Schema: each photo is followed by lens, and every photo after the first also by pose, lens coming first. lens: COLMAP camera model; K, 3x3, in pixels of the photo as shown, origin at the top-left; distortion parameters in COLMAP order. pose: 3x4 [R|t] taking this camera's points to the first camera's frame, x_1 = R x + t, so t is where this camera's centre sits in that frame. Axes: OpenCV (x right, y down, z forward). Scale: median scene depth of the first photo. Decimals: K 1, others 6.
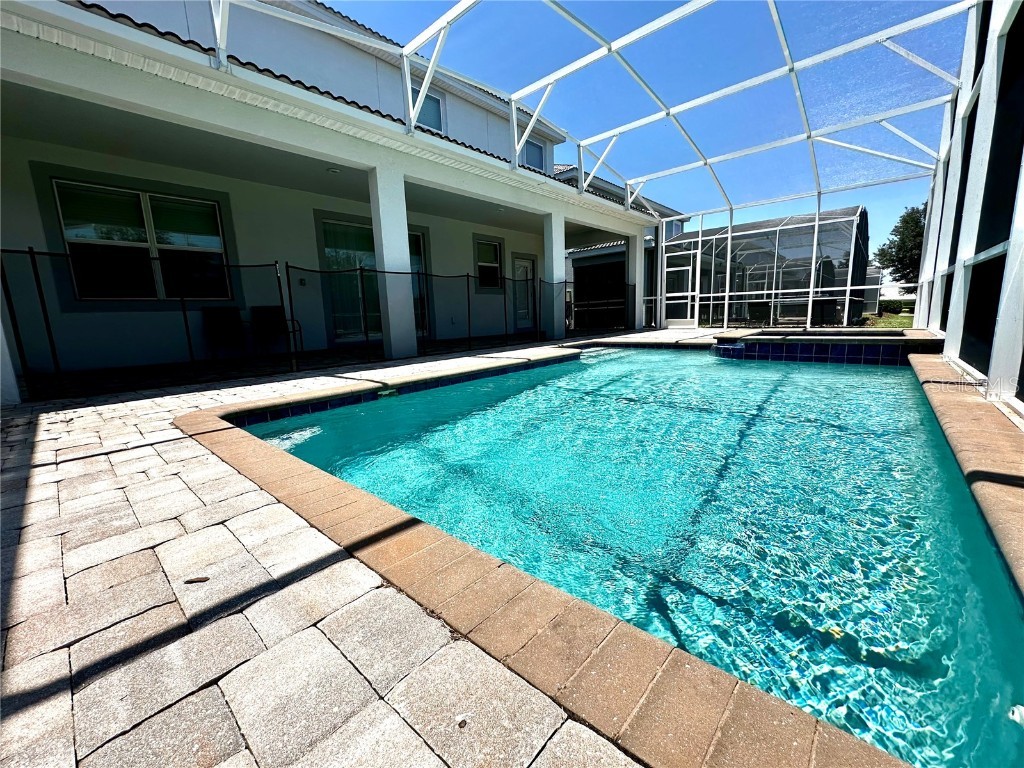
lens RADIAL K [[406.4, 0, 518.5], [0, 406.4, 382.7], [0, 0, 1]] dist [-0.001923, 0.000091]
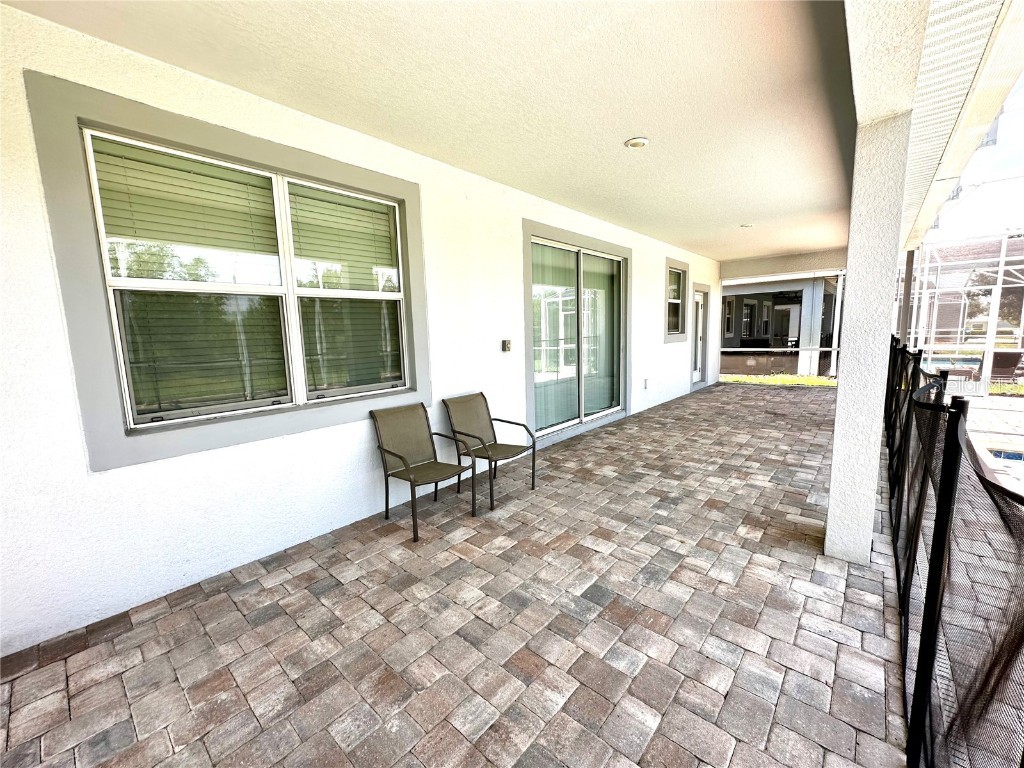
lens RADIAL K [[406.4, 0, 510.8], [0, 406.4, 384.4], [0, 0, 1]] dist [-0.001923, 0.000091]
pose [[0.999931, 0.006891, -0.009545, -0.738179], [-0.007271, 0.999161, -0.040307, -0.245724], [0.009260, 0.040374, 0.999142, 0.627097]]
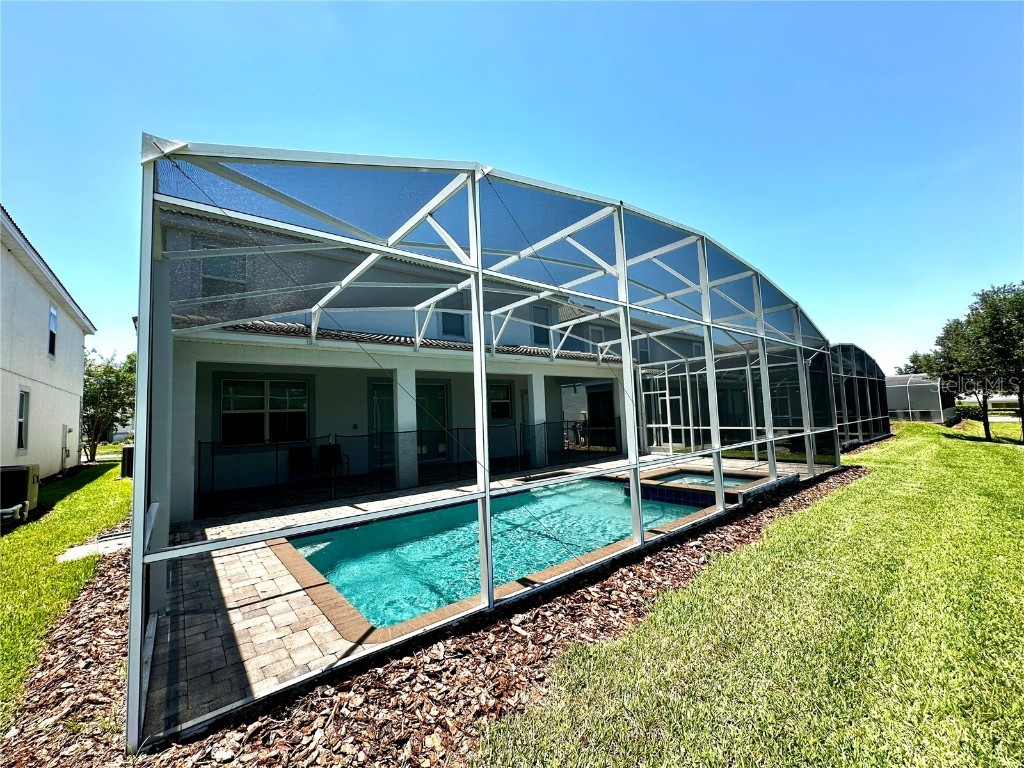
lens RADIAL K [[406.4, 0, 513.3], [0, 406.4, 384.8], [0, 0, 1]] dist [-0.001923, 0.000091]
pose [[0.986749, -0.015092, -0.161549, 0.367997], [-0.023437, 0.971964, -0.233958, -0.097051], [0.160551, 0.234644, 0.958731, -0.465714]]
